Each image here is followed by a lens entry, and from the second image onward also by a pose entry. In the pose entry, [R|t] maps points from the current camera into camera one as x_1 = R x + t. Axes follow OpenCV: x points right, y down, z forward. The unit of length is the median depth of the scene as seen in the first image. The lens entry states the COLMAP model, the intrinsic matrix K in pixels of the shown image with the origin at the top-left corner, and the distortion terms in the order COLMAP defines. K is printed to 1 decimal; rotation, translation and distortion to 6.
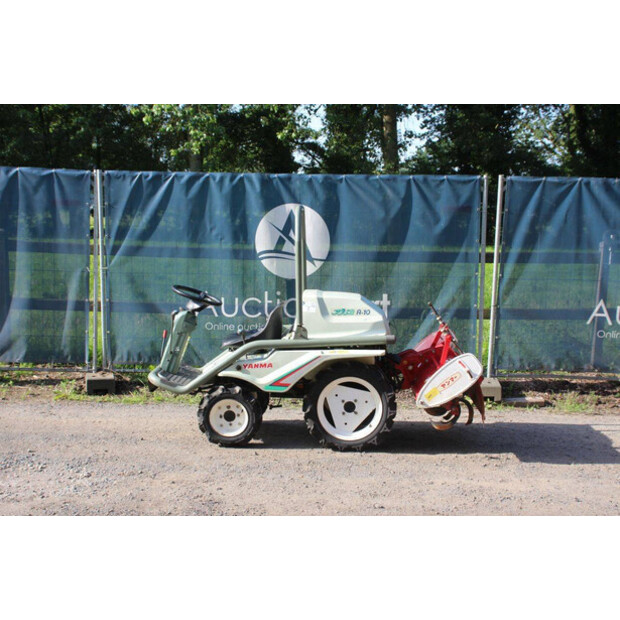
lens RADIAL K [[821.1, 0, 291.7], [0, 821.1, 296.3], [0, 0, 1]] dist [-0.038373, 0.388987]
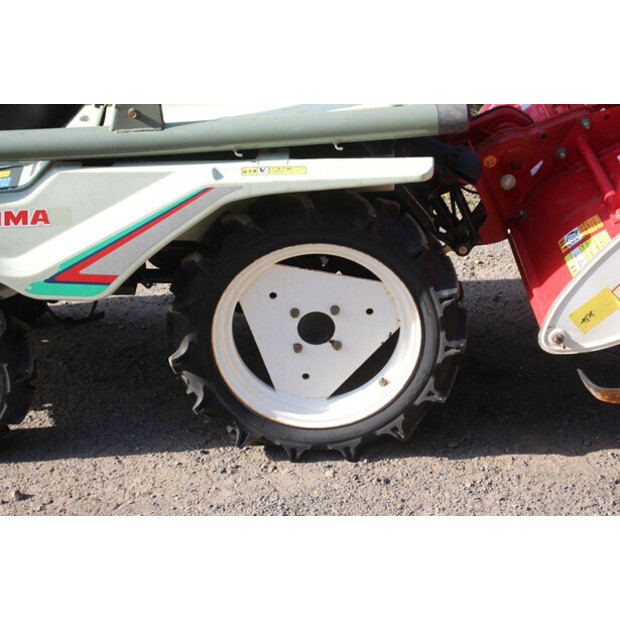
lens RADIAL K [[1321.4, 0, 310.0], [0, 1321.4, 310.0], [0, 0, 1]] dist [0.316054, 0.399130]
pose [[0.998087, -0.044701, 0.042709, 0.046415], [0.026687, 0.934647, 0.354575, -0.050490], [-0.055768, -0.352757, 0.934052, 0.524682]]
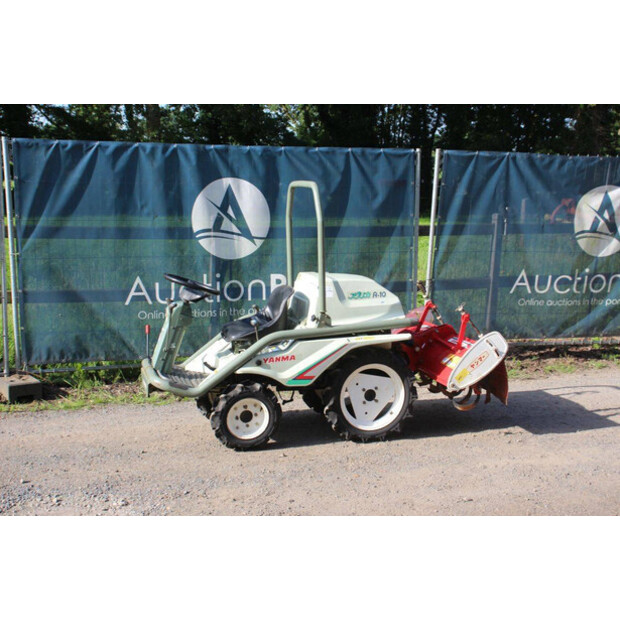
lens RADIAL K [[821.1, 0, 291.7], [0, 821.1, 296.3], [0, 0, 1]] dist [-0.038373, 0.388987]
pose [[0.946587, -0.047262, 0.318967, -0.308802], [0.035117, 0.998426, 0.043723, -0.023473], [-0.320532, -0.030187, 0.946757, 0.134087]]
